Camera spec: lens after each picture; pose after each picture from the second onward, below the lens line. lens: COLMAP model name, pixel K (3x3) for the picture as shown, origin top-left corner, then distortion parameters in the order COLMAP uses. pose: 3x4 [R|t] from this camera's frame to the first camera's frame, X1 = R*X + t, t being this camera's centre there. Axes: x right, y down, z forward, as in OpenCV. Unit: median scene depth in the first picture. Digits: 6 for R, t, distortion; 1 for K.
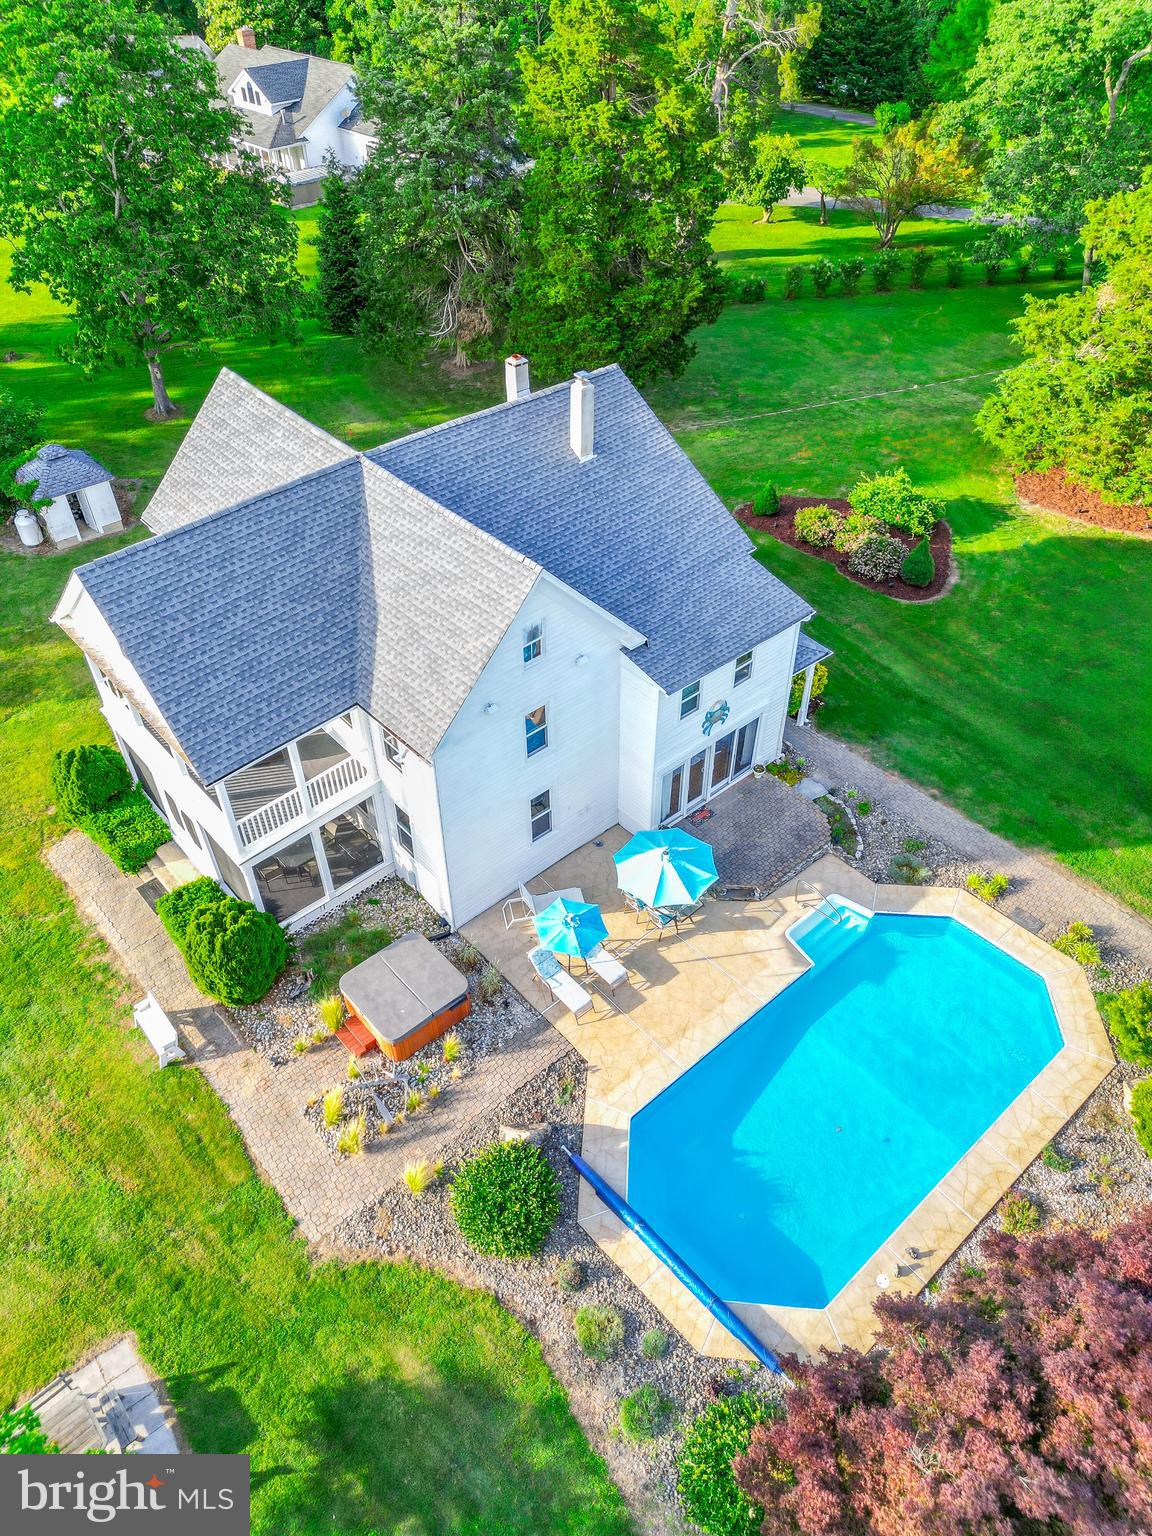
lens RADIAL K [[1082.4, 0, 576.7], [0, 1082.4, 770.1], [0, 0, 1]] dist [0.062384, -0.057806]
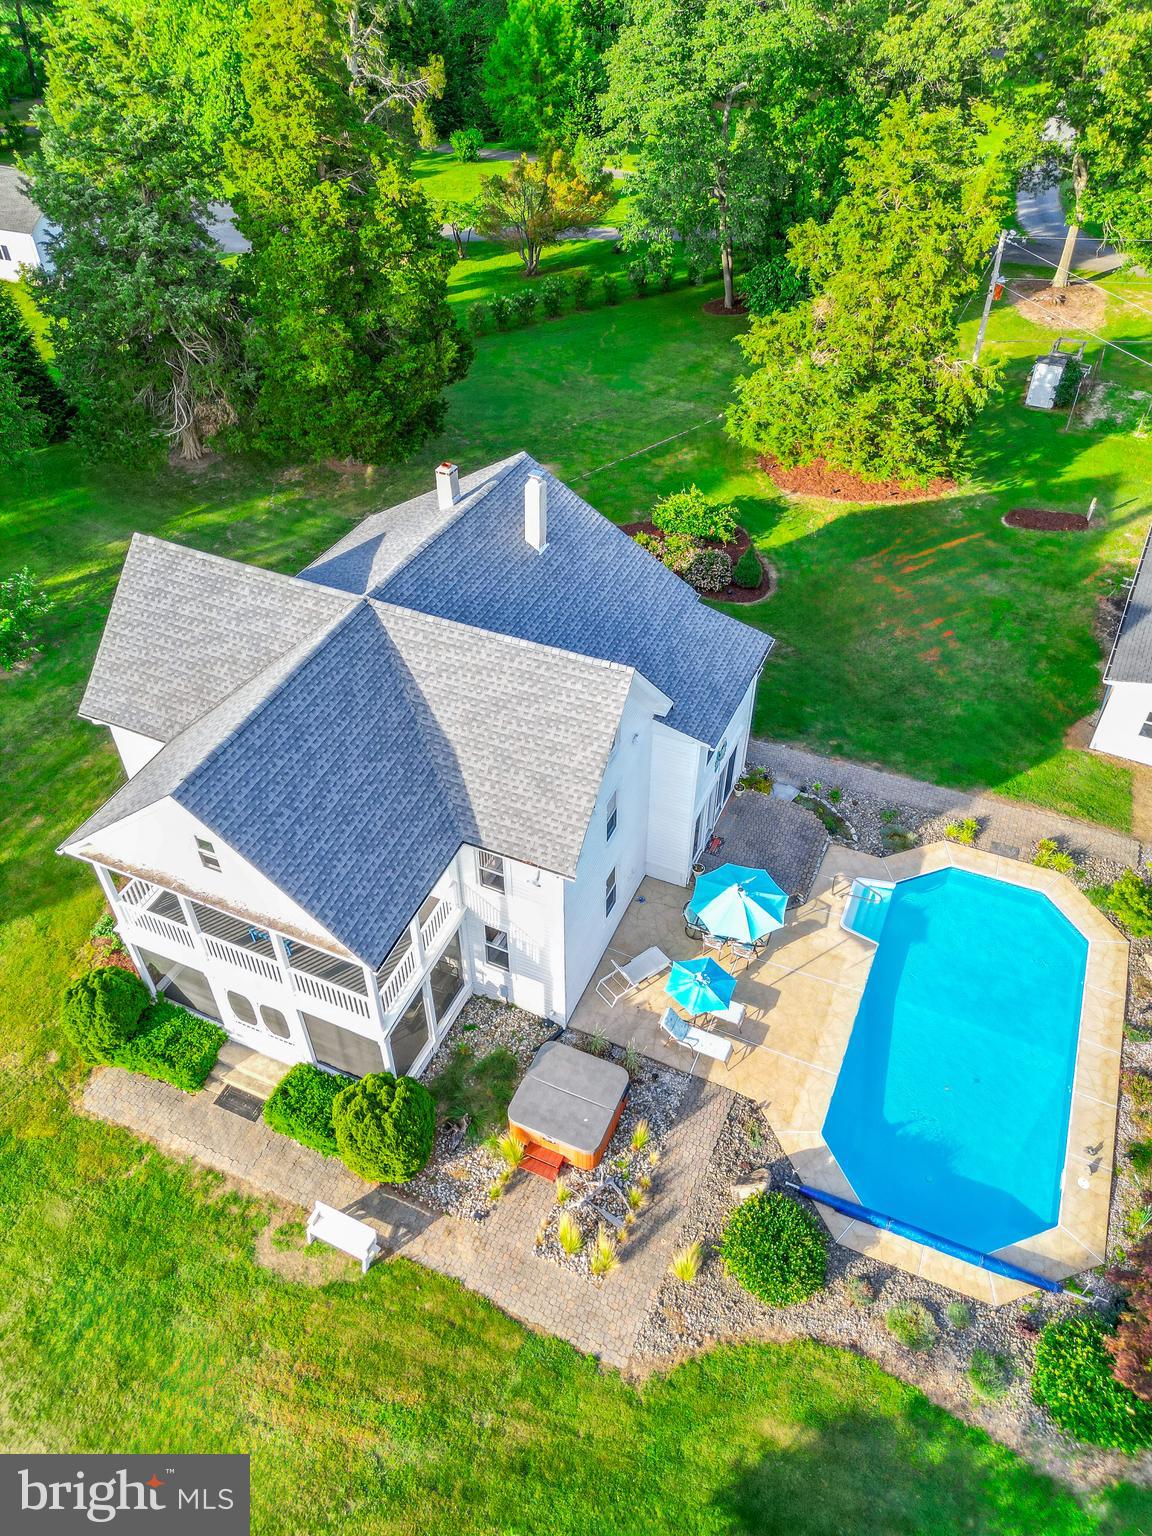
lens RADIAL K [[1082.4, 0, 576.6], [0, 1082.4, 768.5], [0, 0, 1]] dist [0.062384, -0.057806]
pose [[0.909586, -0.272636, 0.313566, -0.352528], [0.273875, 0.960890, 0.041015, -0.121777], [-0.312485, 0.048571, 0.948680, 0.020097]]
